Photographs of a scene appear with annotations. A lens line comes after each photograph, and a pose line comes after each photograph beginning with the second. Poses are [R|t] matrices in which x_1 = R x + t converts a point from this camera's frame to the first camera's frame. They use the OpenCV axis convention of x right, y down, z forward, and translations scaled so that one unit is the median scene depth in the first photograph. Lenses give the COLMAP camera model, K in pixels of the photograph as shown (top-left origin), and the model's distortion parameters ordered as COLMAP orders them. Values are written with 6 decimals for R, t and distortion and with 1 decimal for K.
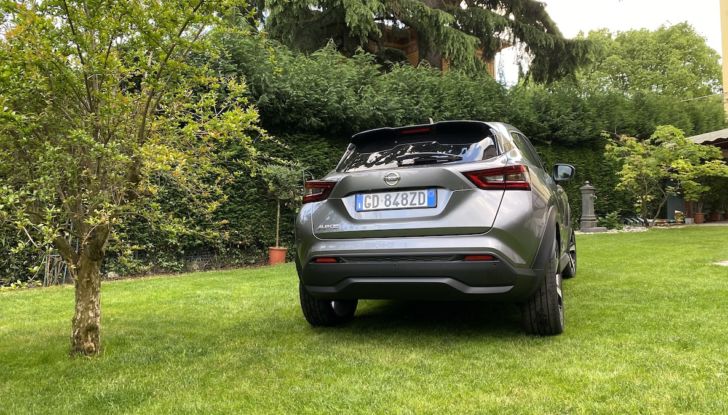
lens RADIAL K [[556.9, 0, 364.0], [0, 556.9, 207.5], [0, 0, 1]] dist [0.000504, -0.005101]
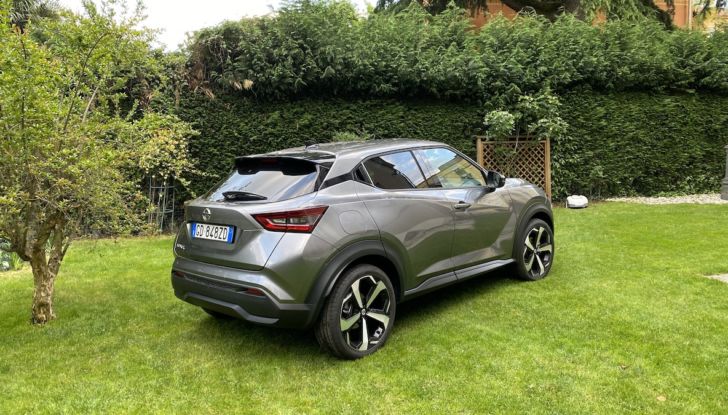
lens RADIAL K [[556.9, 0, 364.0], [0, 556.9, 207.5], [0, 0, 1]] dist [0.000504, -0.005101]
pose [[0.930651, 0.055876, -0.361618, 0.280050], [-0.006579, 0.990667, 0.136144, -0.081732], [0.365850, -0.124323, 0.922333, 0.014093]]
